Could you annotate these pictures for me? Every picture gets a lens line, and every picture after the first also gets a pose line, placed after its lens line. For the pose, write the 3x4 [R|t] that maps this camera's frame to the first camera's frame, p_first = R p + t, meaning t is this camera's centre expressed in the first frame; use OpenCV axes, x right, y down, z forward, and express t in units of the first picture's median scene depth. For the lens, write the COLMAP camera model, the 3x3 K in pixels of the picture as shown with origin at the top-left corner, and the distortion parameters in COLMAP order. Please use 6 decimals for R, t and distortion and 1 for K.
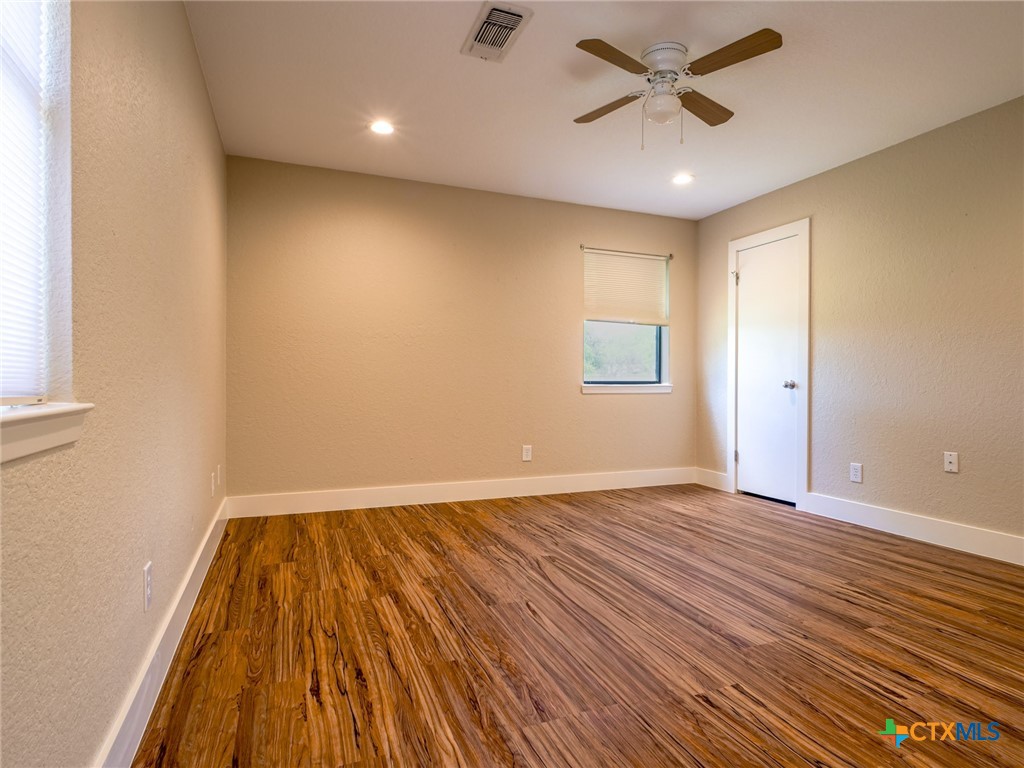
lens RADIAL K [[564.1, 0, 512.0], [0, 564.1, 384.0], [0, 0, 1]] dist [-0.003987, 0.000316]
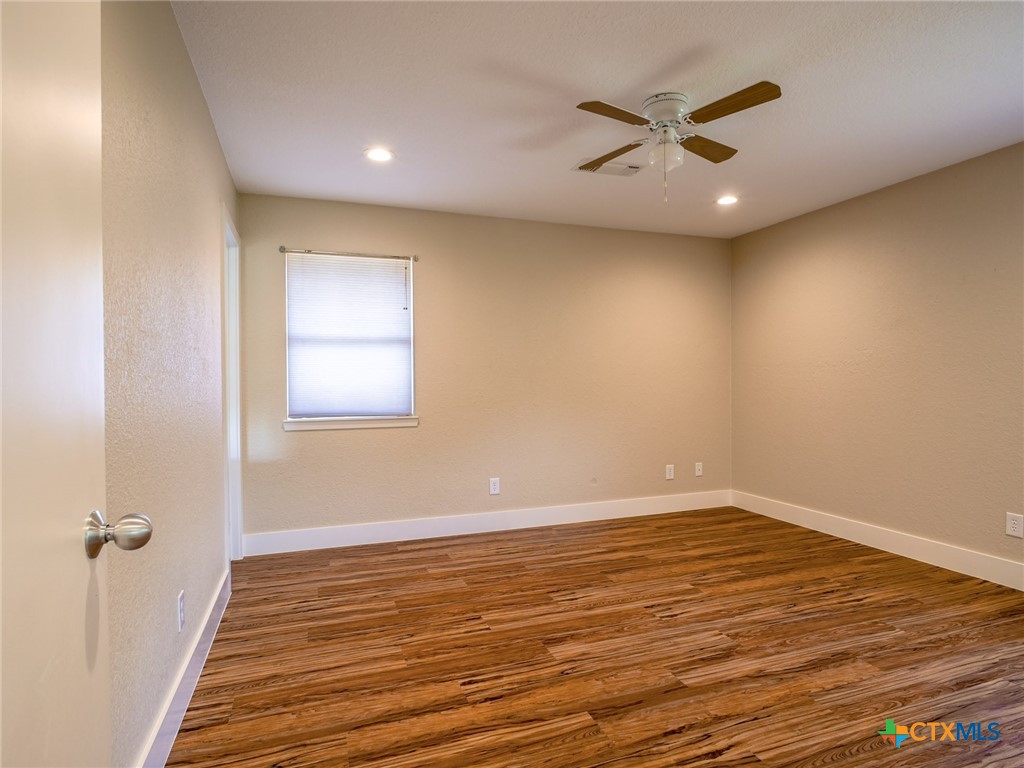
lens RADIAL K [[564.1, 0, 512.0], [0, 564.1, 384.0], [0, 0, 1]] dist [-0.003987, 0.000316]
pose [[-0.047448, -0.004541, -0.998863, 1.433511], [-0.000001, 0.999990, -0.004546, -0.082509], [0.998874, -0.000214, -0.047447, 0.856749]]
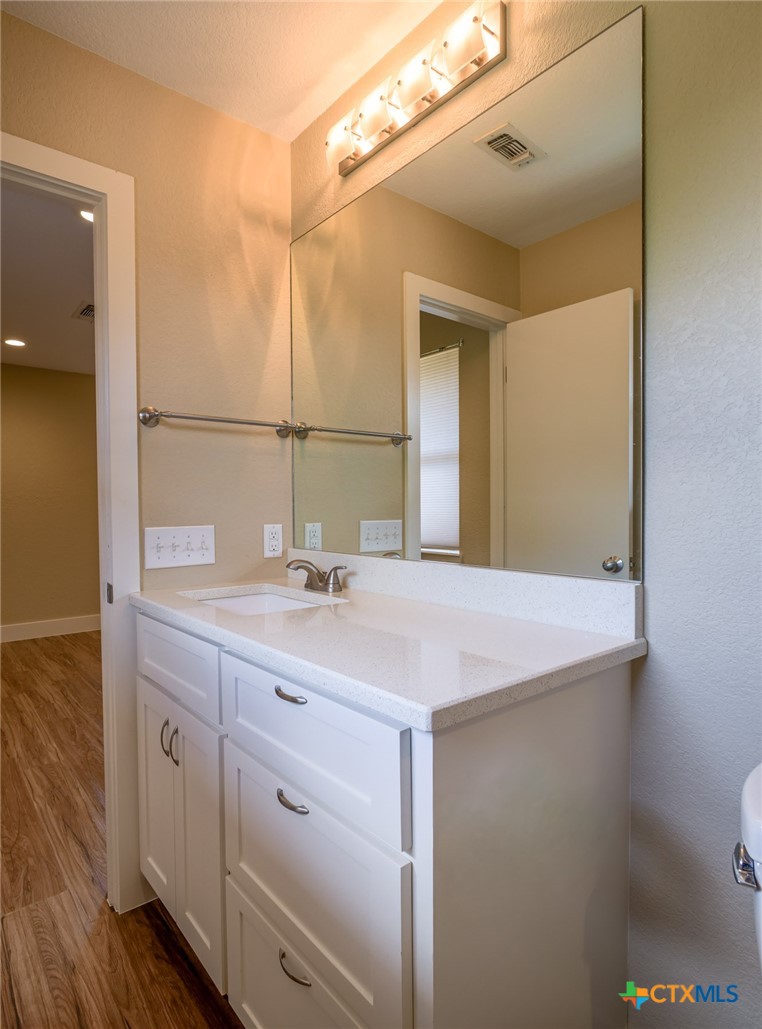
lens RADIAL K [[569.6, 0, 381.0], [0, 569.6, 514.5], [0, 0, 1]] dist [-0.002123, 0.002227]
pose [[0.952308, -0.023309, 0.304248, 0.236714], [0.020905, 0.999719, 0.011156, -0.091489], [-0.304422, -0.004264, 0.952528, -0.731941]]
